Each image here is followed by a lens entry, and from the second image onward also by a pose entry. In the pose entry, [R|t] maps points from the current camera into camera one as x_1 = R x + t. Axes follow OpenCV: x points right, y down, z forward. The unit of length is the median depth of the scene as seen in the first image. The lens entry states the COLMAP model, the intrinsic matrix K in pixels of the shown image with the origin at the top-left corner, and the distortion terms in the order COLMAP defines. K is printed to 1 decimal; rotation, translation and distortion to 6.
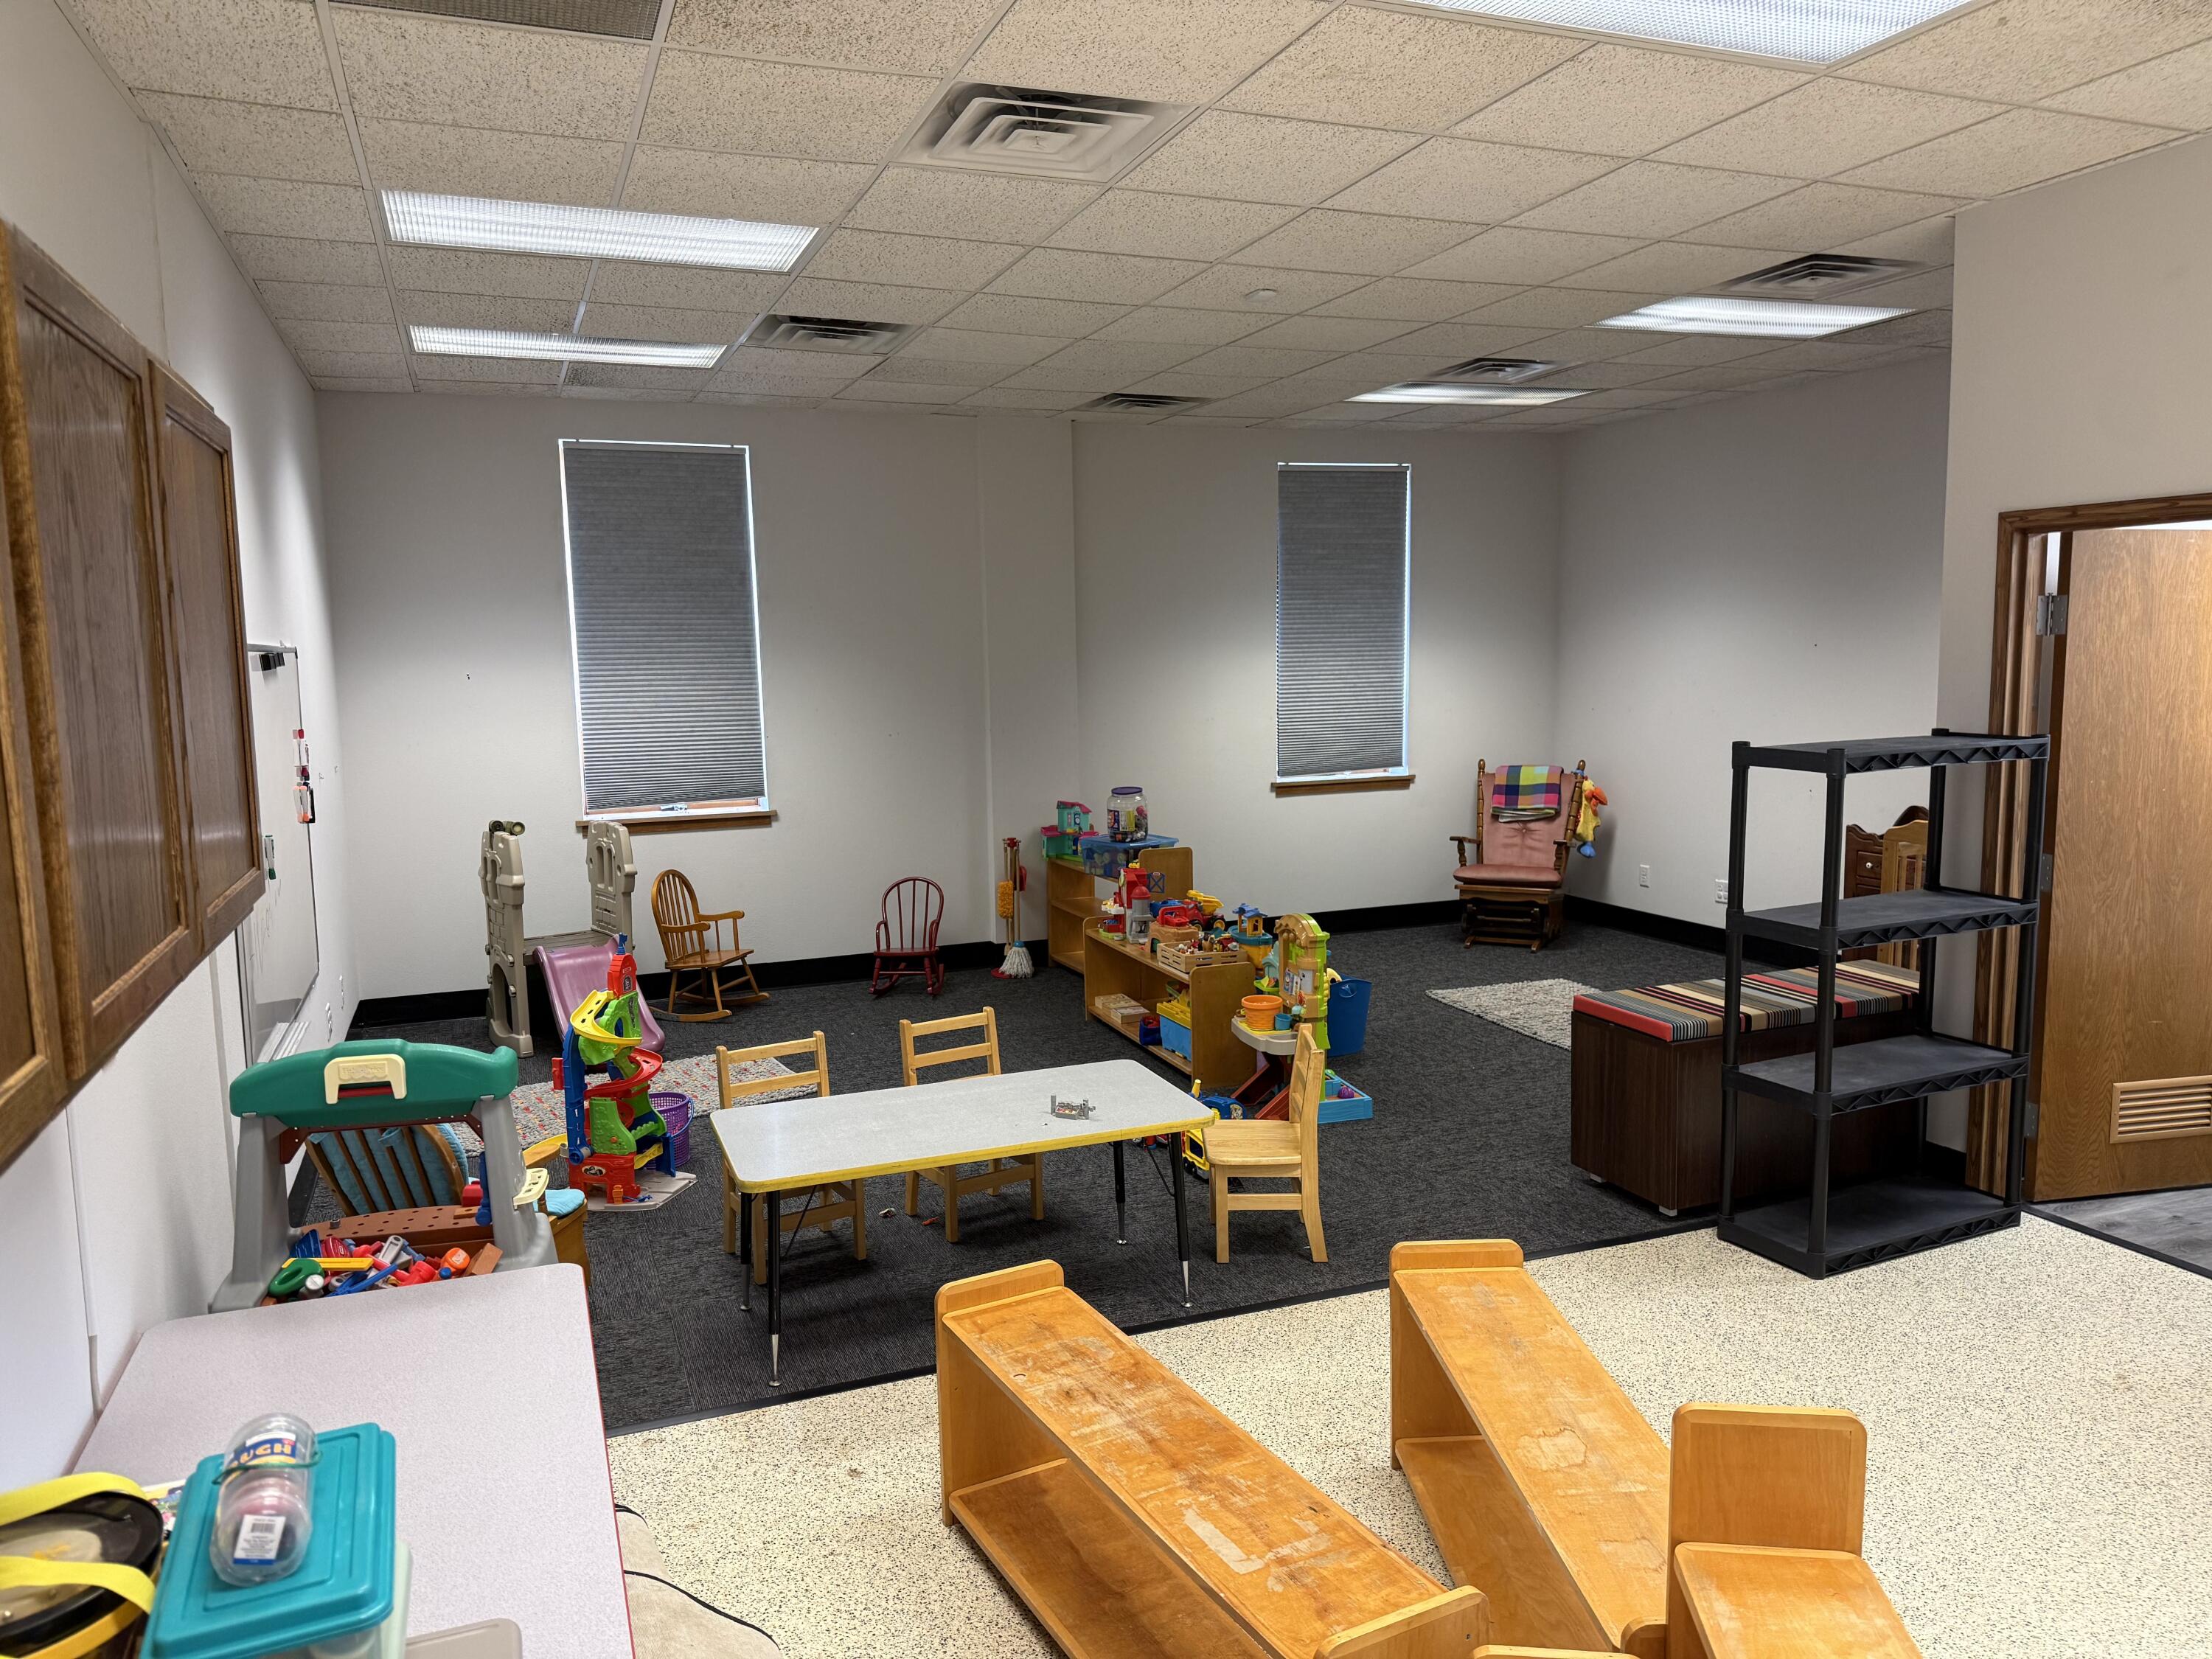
lens RADIAL K [[1554.1, 0, 1098.9], [0, 1554.1, 841.3], [0, 0, 1]] dist [0.011841, -0.006635]
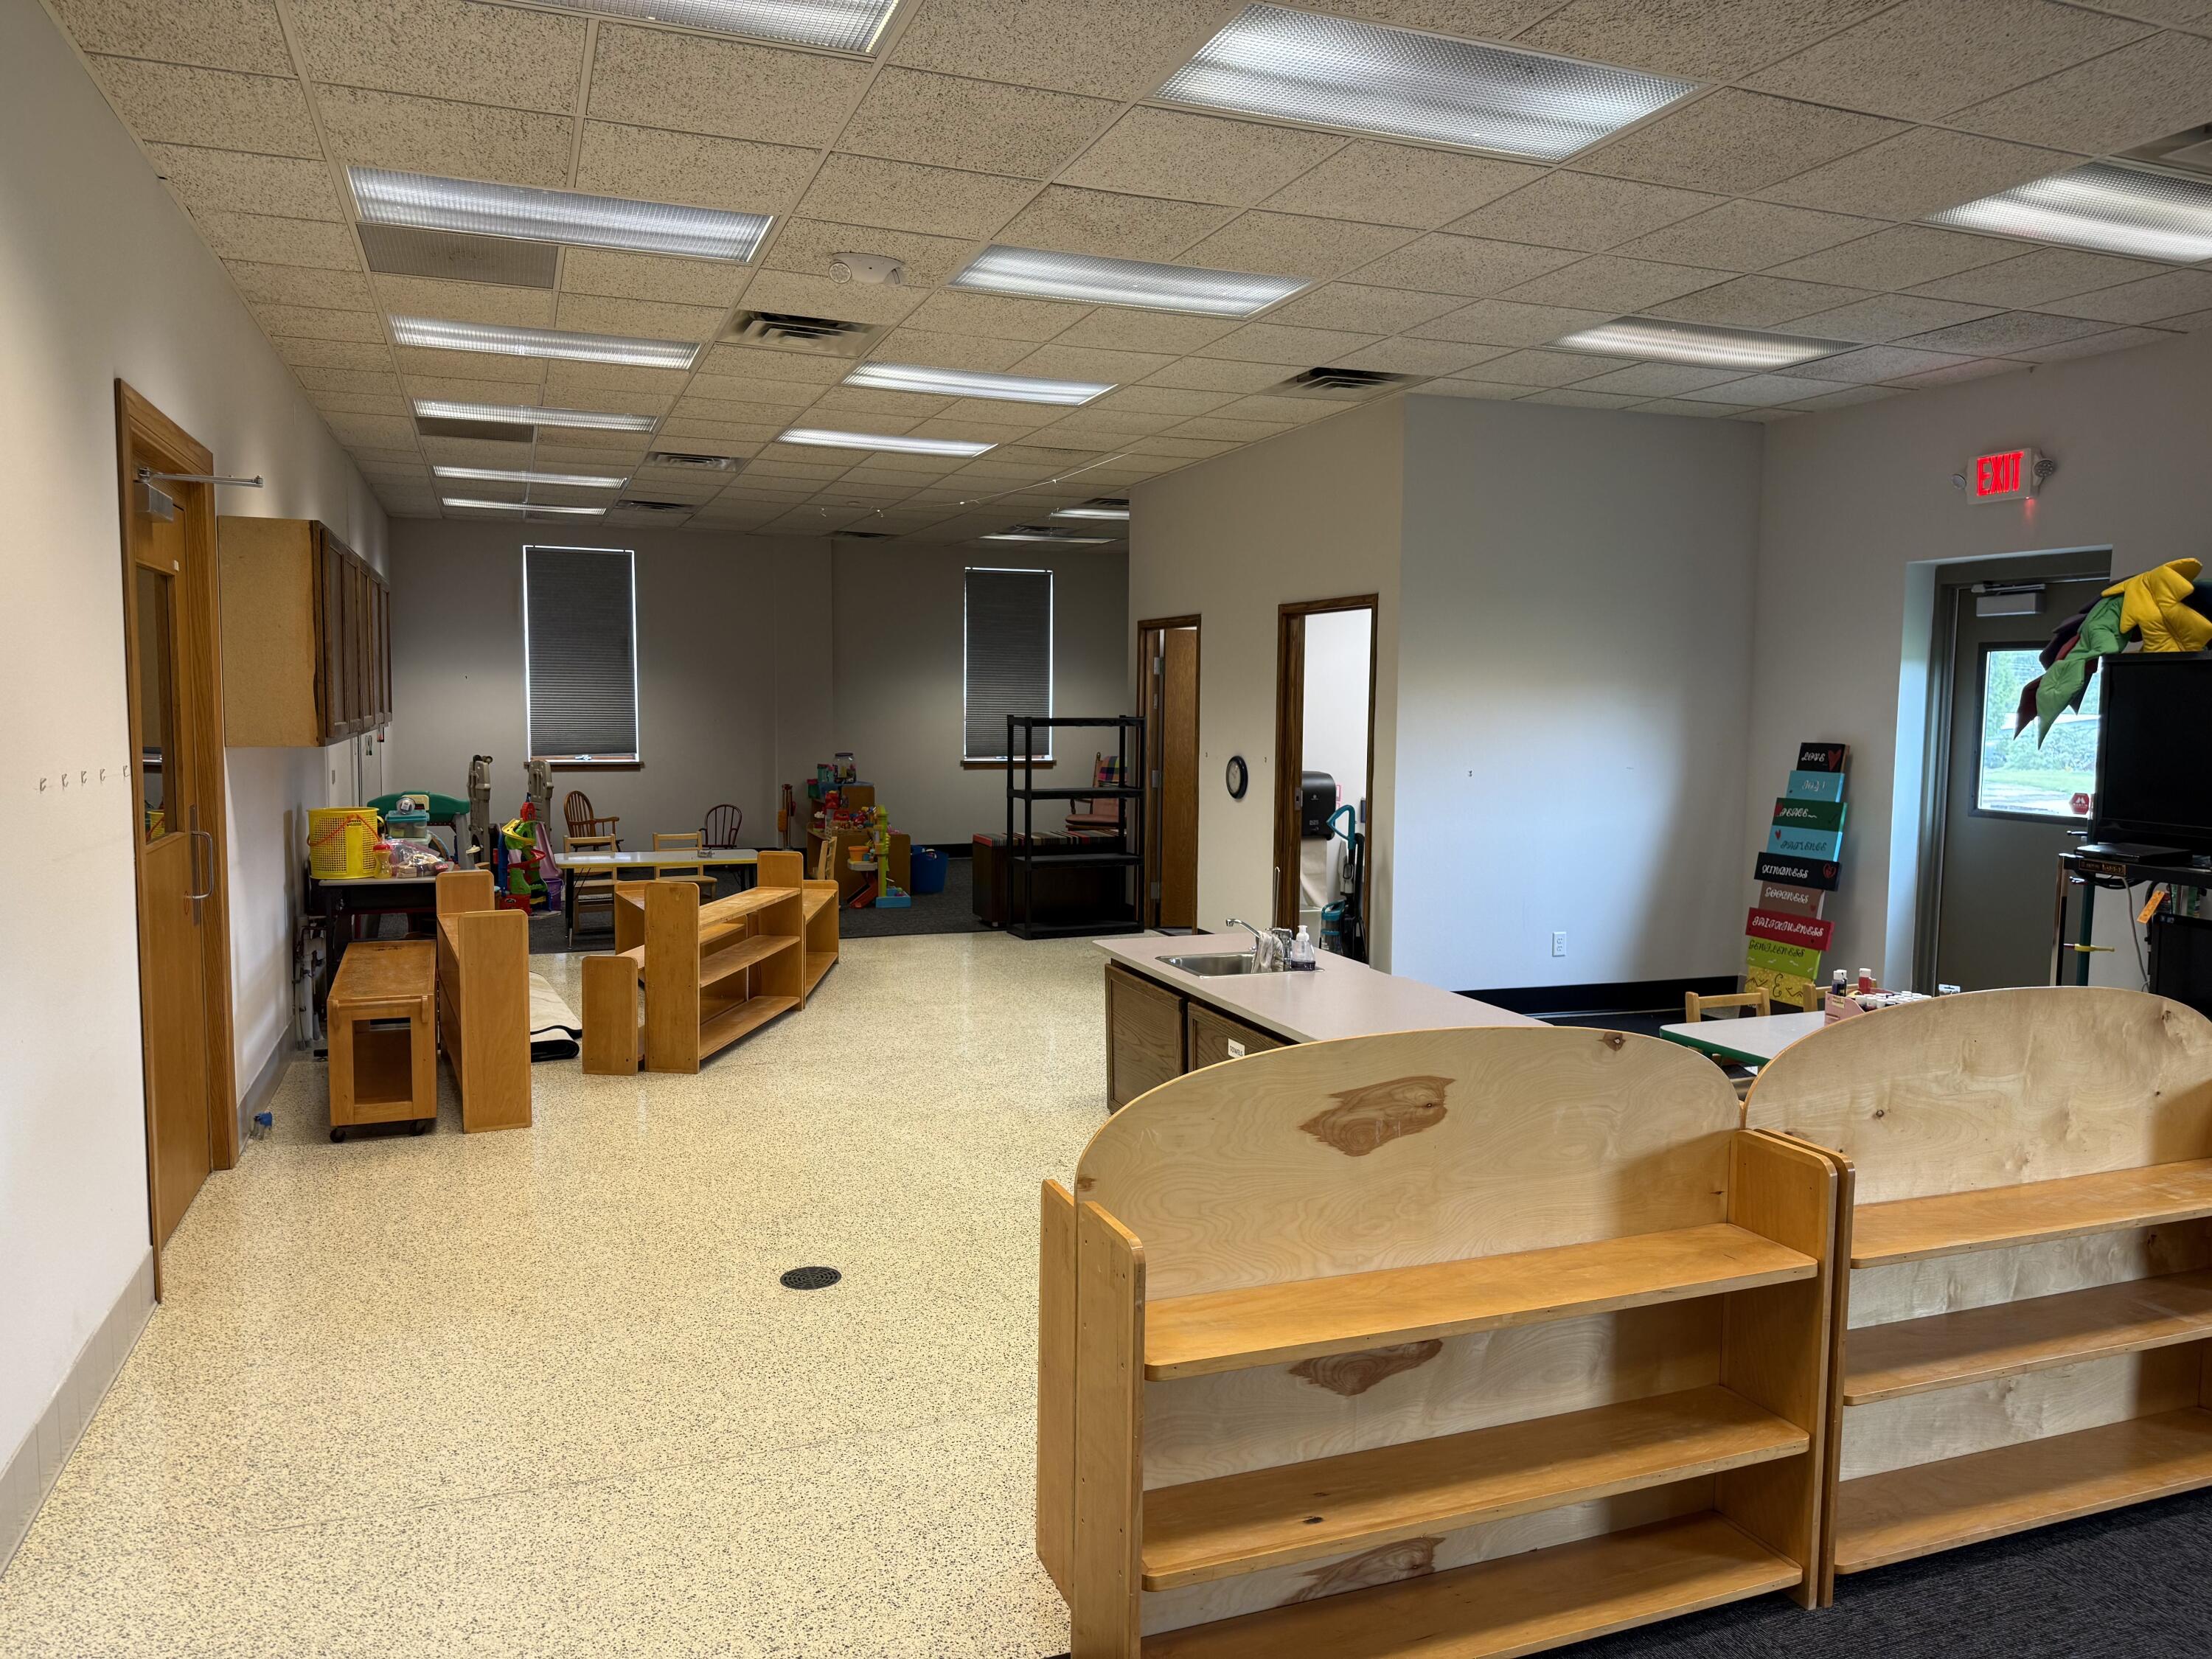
lens RADIAL K [[1554.1, 0, 1127.8], [0, 1554.1, 812.6], [0, 0, 1]] dist [0.011841, -0.006635]
pose [[0.999406, 0.031720, 0.013439, 0.321673], [-0.031019, 0.998291, -0.049530, 0.110747], [-0.014988, 0.049084, 0.998682, -0.757223]]
